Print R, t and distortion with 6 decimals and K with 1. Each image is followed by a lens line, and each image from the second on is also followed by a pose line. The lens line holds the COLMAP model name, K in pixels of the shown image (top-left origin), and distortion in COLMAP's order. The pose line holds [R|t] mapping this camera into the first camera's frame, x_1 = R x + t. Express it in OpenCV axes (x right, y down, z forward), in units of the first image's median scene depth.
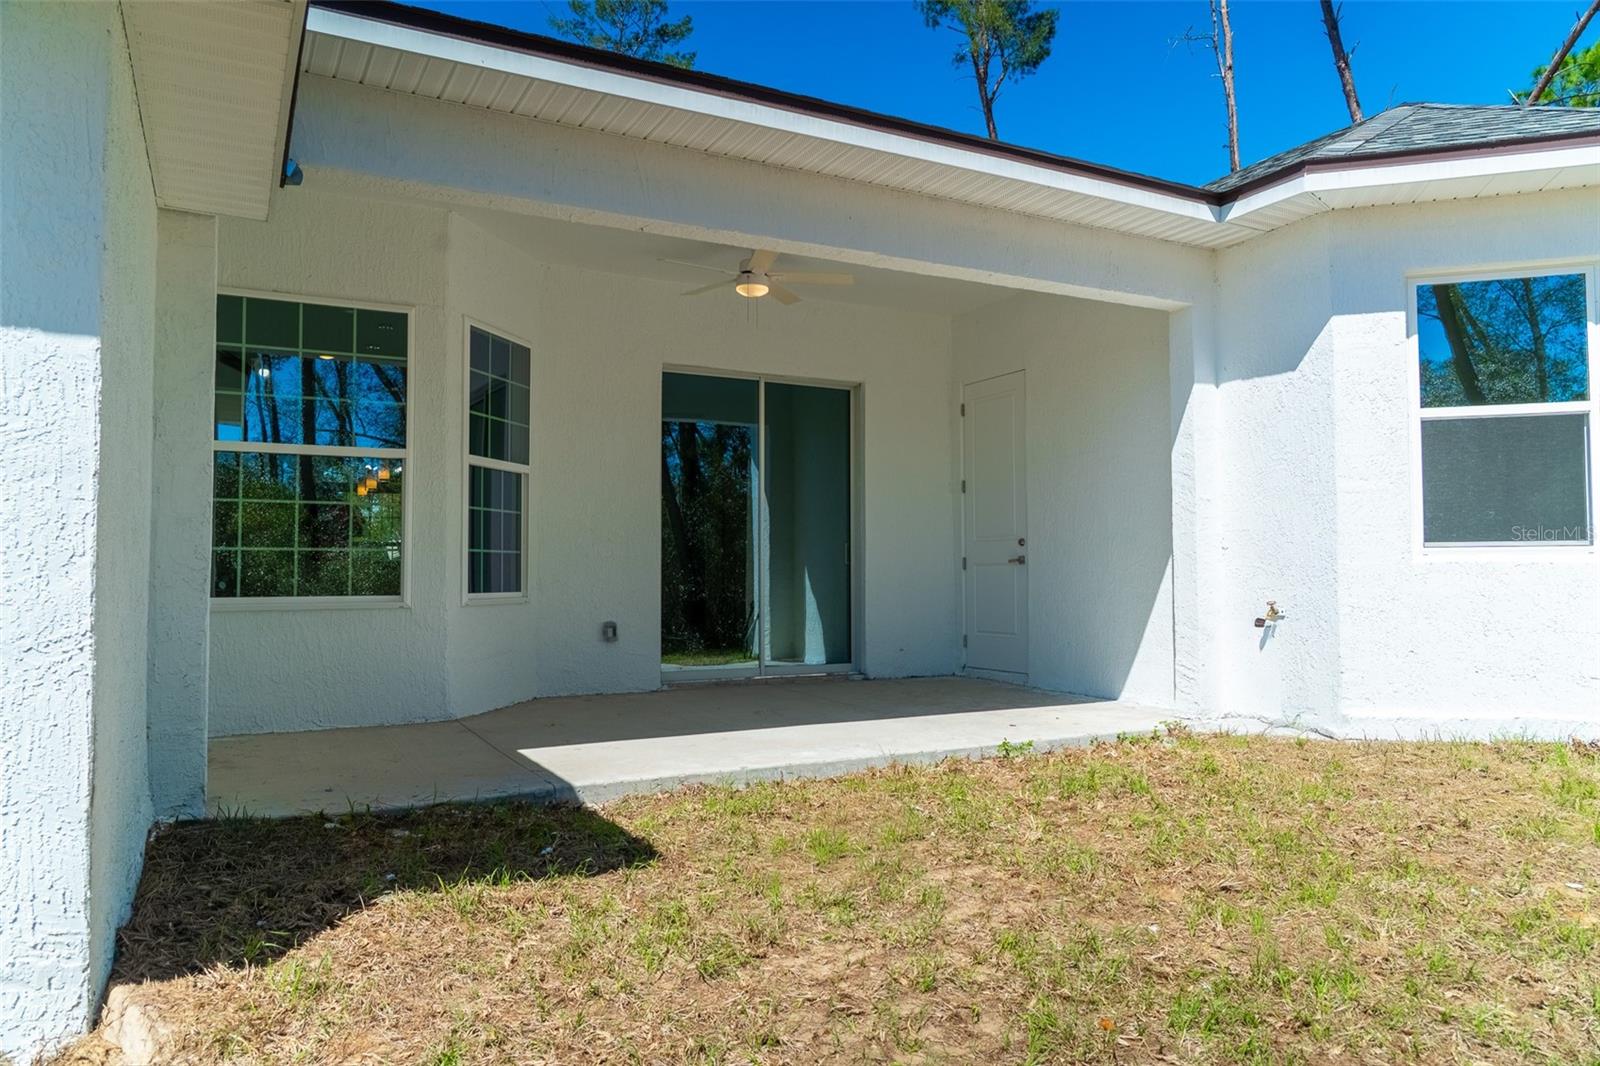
lens RADIAL K [[1063.8, 0, 800.0], [0, 1063.8, 533.0], [0, 0, 1]] dist [0.000707, -0.002538]
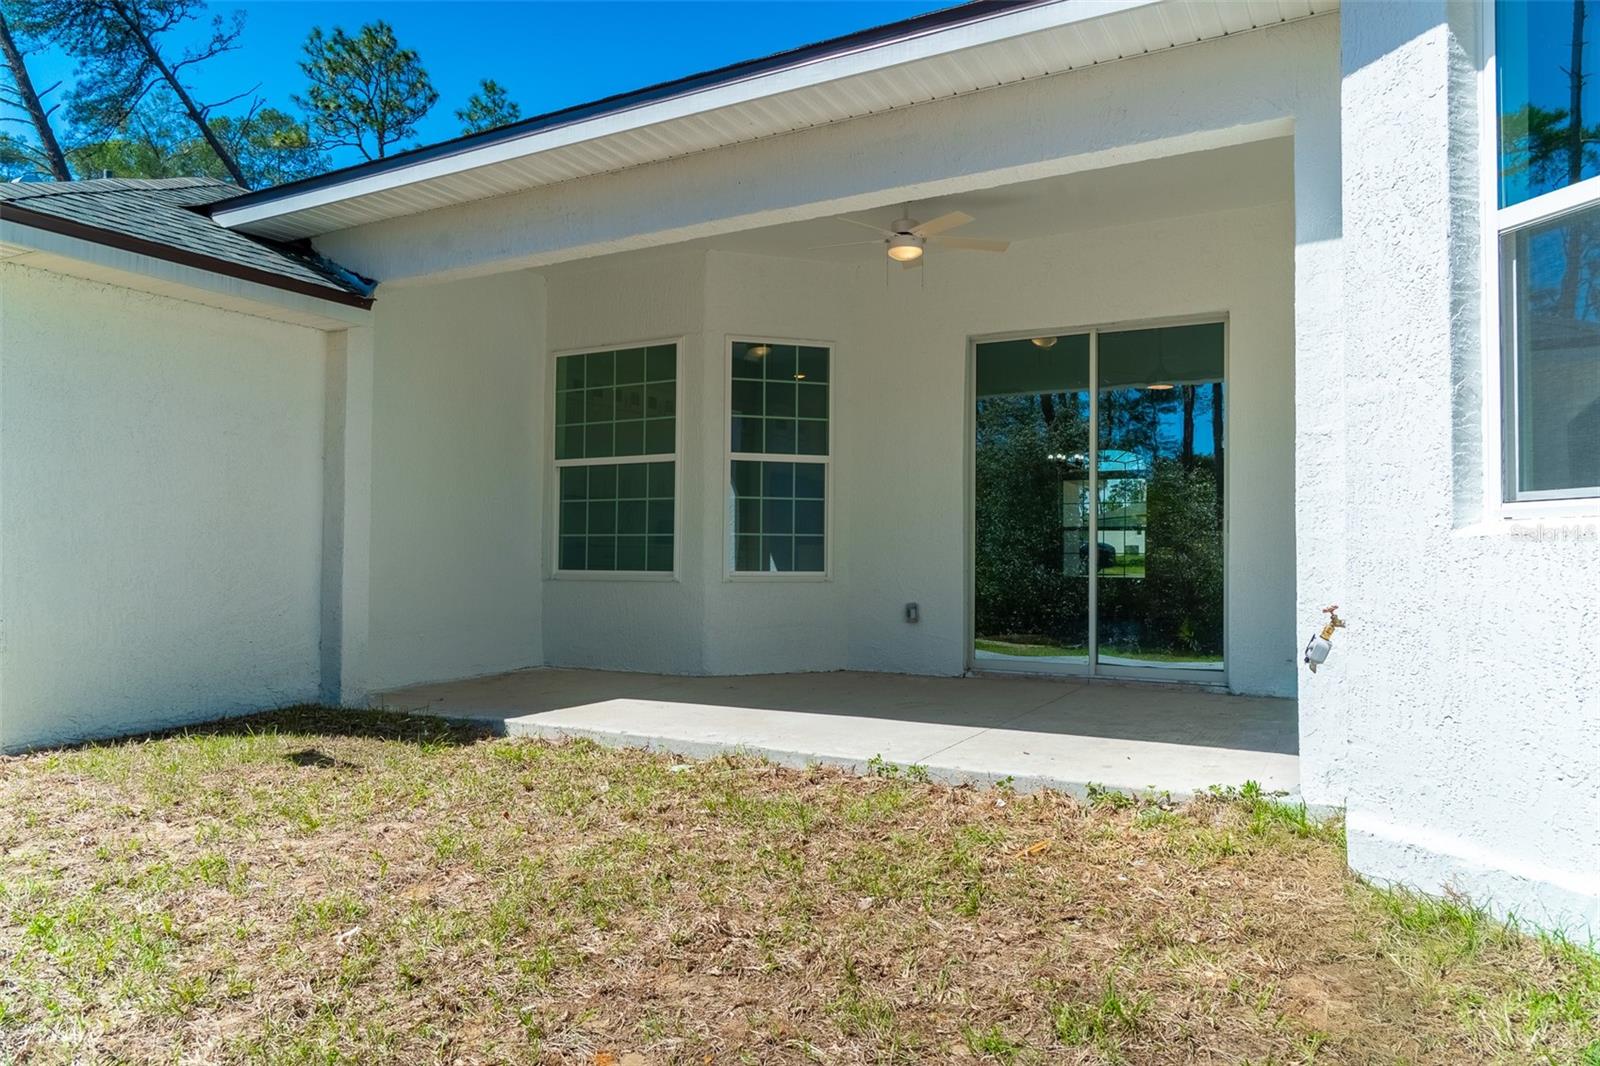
lens RADIAL K [[1061.3, 0, 800.0], [0, 1061.3, 533.0], [0, 0, 1]] dist [-0.006485, -0.003680]
pose [[0.549712, -0.013349, -0.835248, 0.701231], [0.024433, 0.999701, 0.000103, 0.016764], [0.834997, -0.020464, 0.549874, 0.416225]]
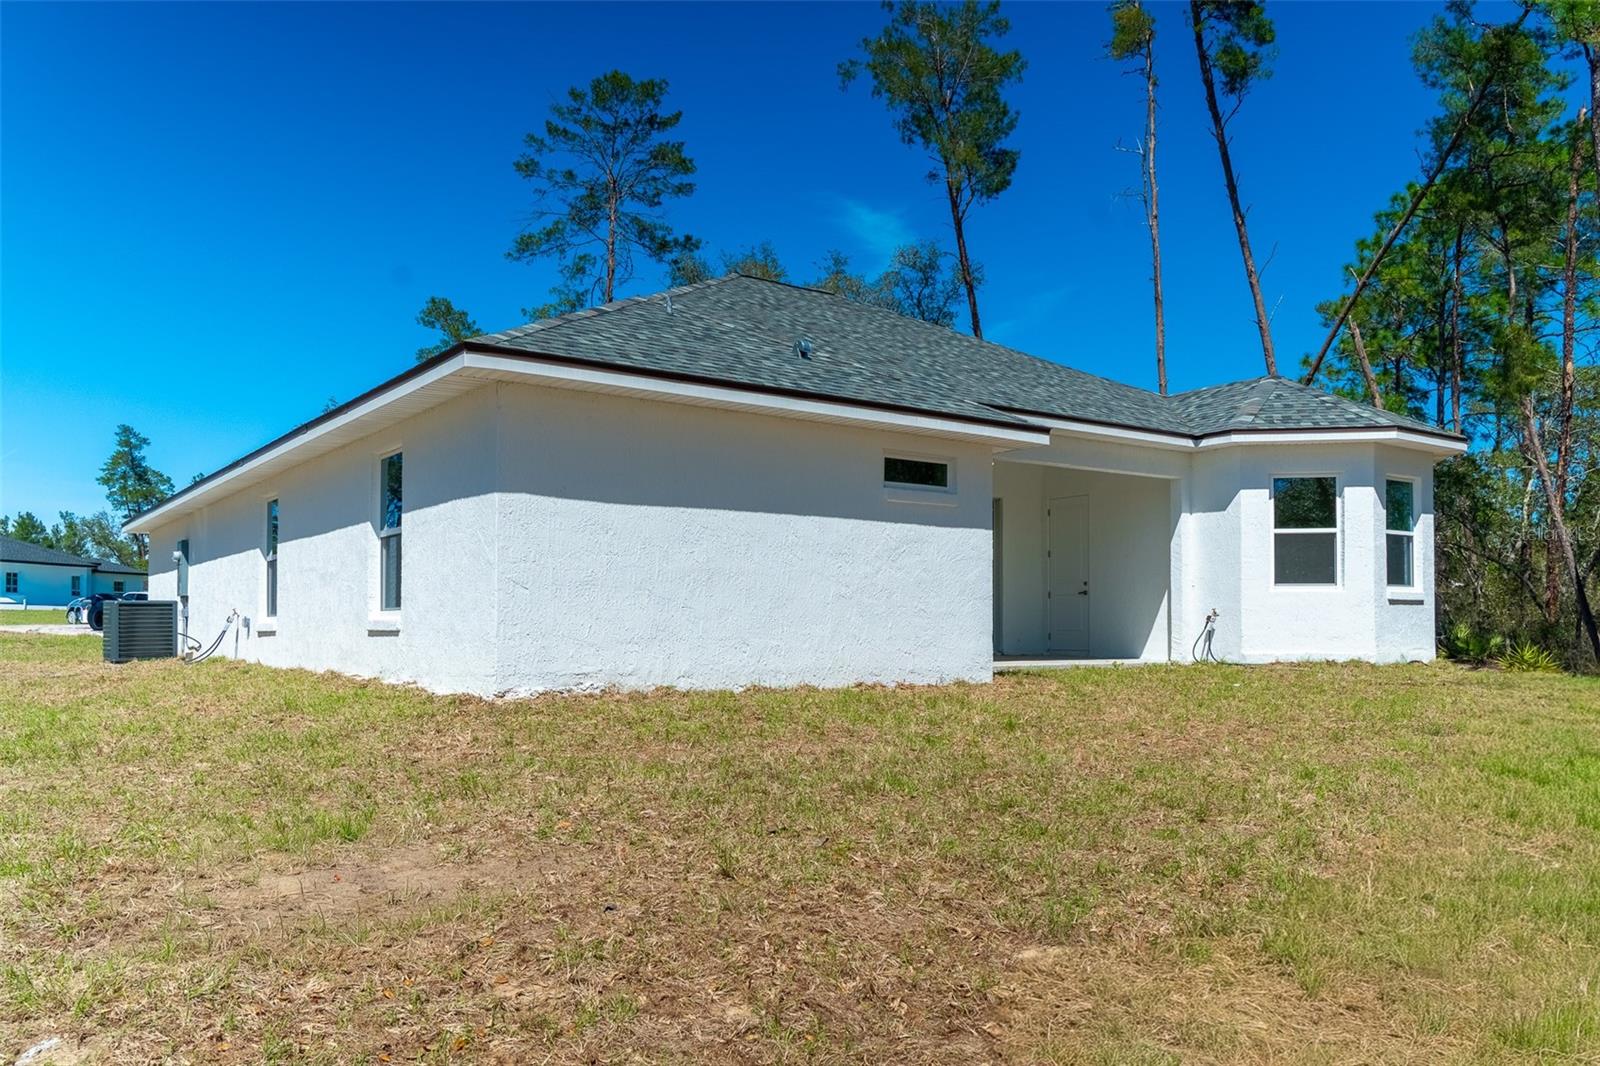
lens RADIAL K [[1168.1, 0, 810.0], [0, 1168.1, 601.6], [0, 0, 1]] dist [-0.006941, -0.001595]
pose [[0.991738, 0.008421, 0.128000, -0.713922], [-0.010526, 0.999820, 0.015778, 0.016891], [-0.127844, -0.016995, 0.991649, -1.334340]]
